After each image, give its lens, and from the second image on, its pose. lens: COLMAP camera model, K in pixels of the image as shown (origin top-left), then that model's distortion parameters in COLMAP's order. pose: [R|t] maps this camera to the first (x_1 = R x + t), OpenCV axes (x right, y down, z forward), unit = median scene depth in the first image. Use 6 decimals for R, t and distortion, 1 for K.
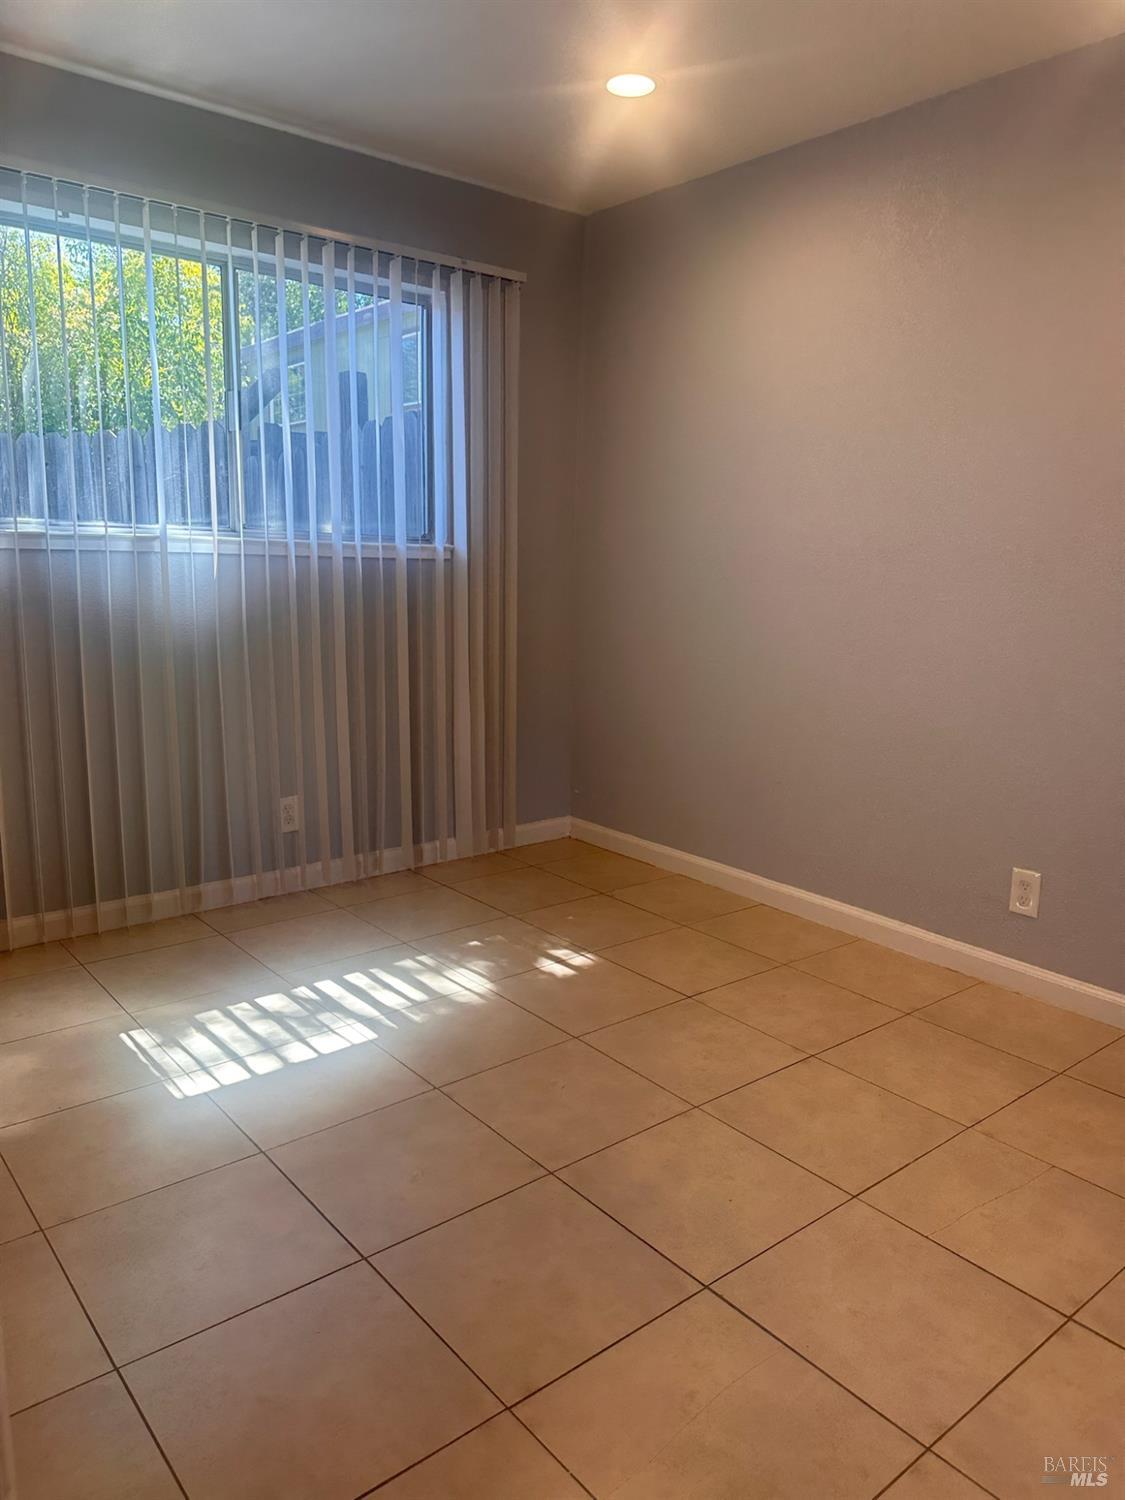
lens RADIAL K [[1044.2, 0, 562.5], [0, 1044.2, 750.0], [0, 0, 1]] dist [0.002528, 0.000317]
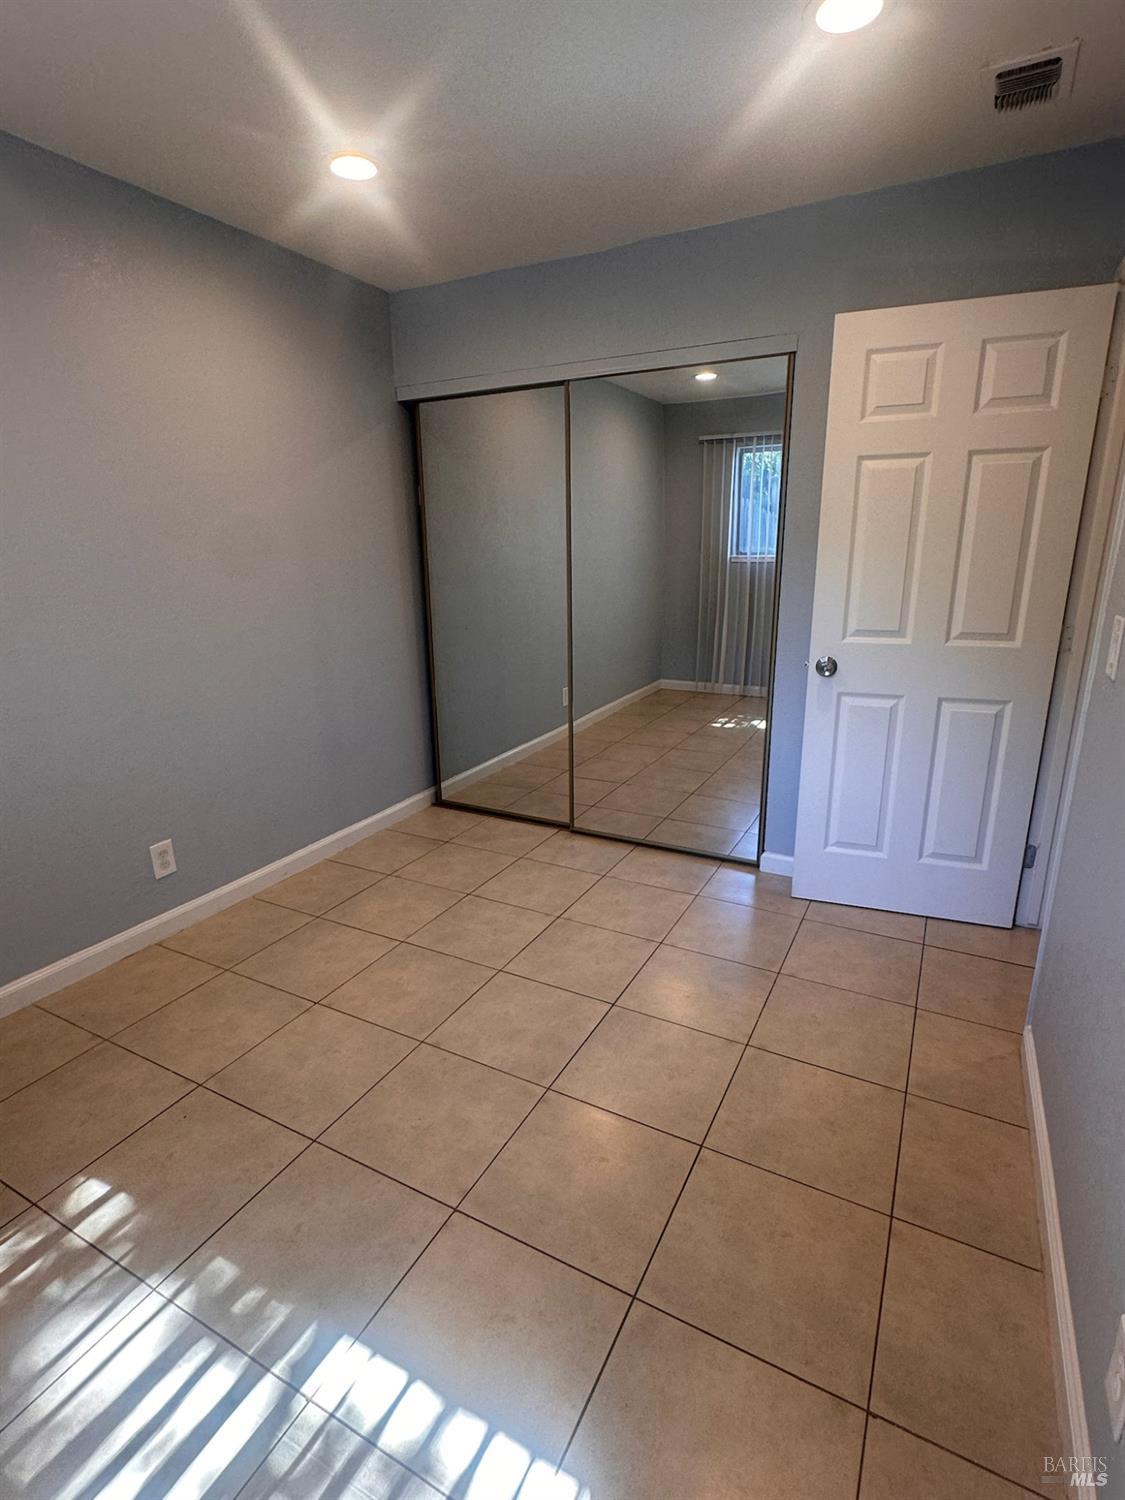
lens RADIAL K [[741.6, 0, 562.5], [0, 741.6, 750.0], [0, 0, 1]] dist [0.004318, 0.000809]
pose [[-0.390082, -0.271272, 0.879913, -0.563659], [0.165917, 0.919267, 0.356959, -0.252978], [-0.905708, 0.285236, -0.313580, 0.878842]]
